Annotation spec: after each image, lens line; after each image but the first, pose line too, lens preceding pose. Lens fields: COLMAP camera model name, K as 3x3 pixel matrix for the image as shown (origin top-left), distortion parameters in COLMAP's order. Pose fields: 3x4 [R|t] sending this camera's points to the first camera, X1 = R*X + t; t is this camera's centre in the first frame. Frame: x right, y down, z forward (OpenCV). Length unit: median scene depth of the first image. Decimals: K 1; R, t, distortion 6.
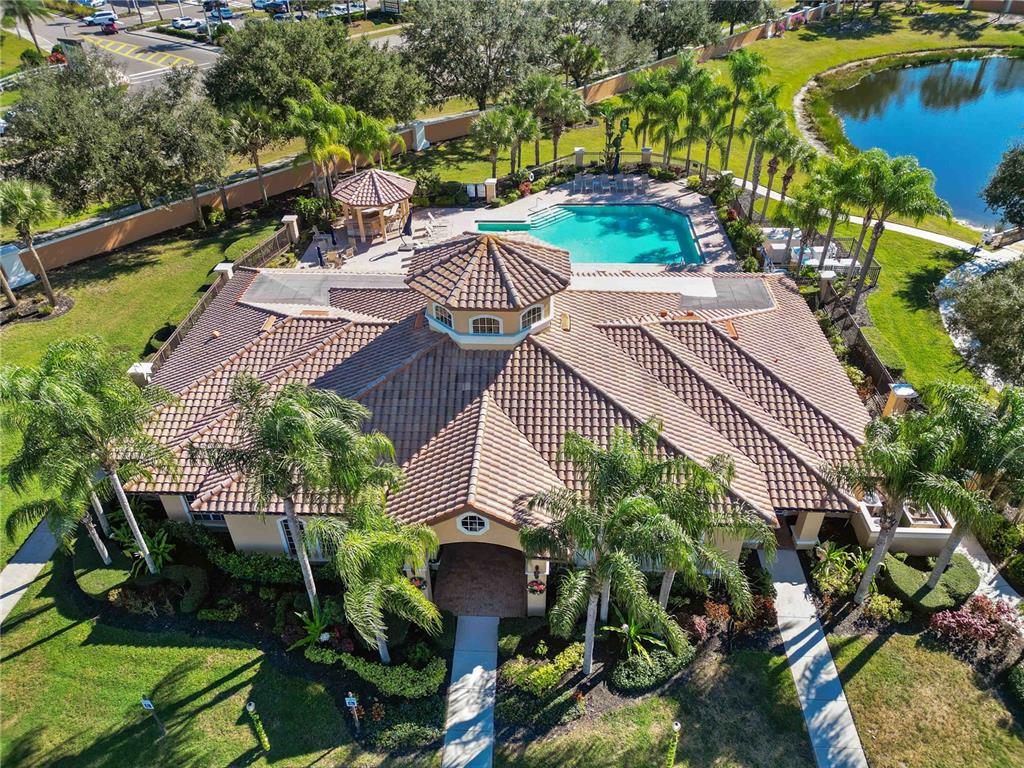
lens RADIAL K [[715.6, 0, 516.8], [0, 715.6, 385.6], [0, 0, 1]] dist [0.065968, -0.070224]
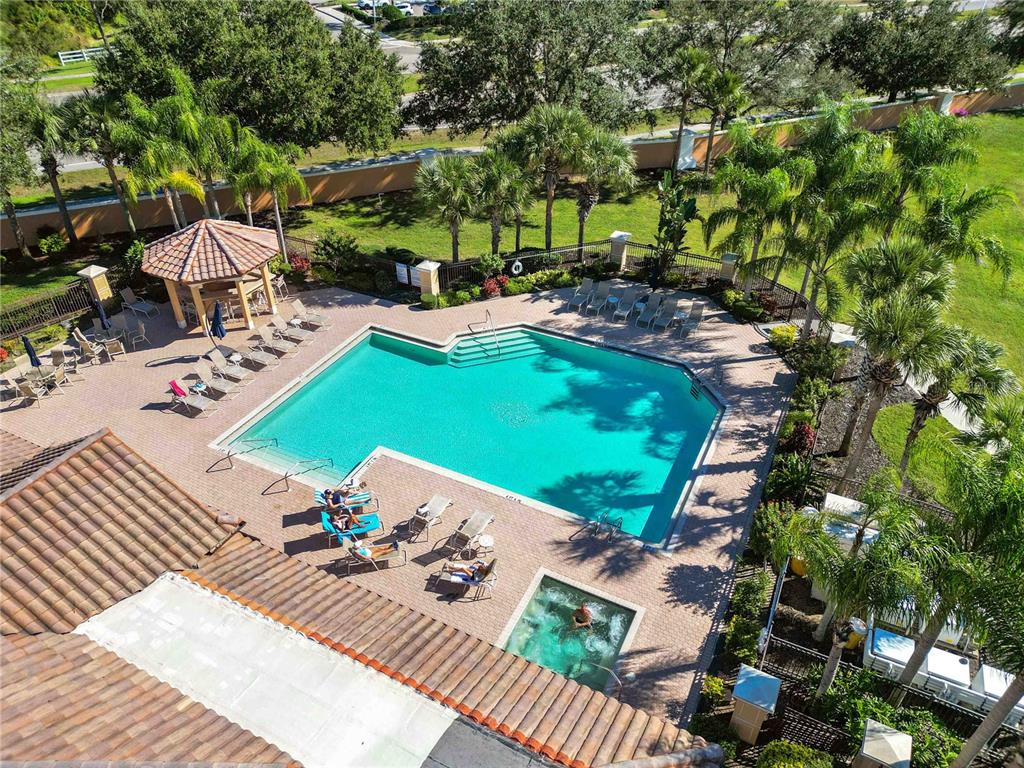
lens RADIAL K [[715.6, 0, 516.8], [0, 715.6, 385.6], [0, 0, 1]] dist [0.065968, -0.070224]
pose [[0.914416, 0.245677, -0.321694, 0.250556], [-0.248097, 0.968133, 0.034145, -0.221096], [0.319831, 0.048589, 0.946228, 0.441589]]
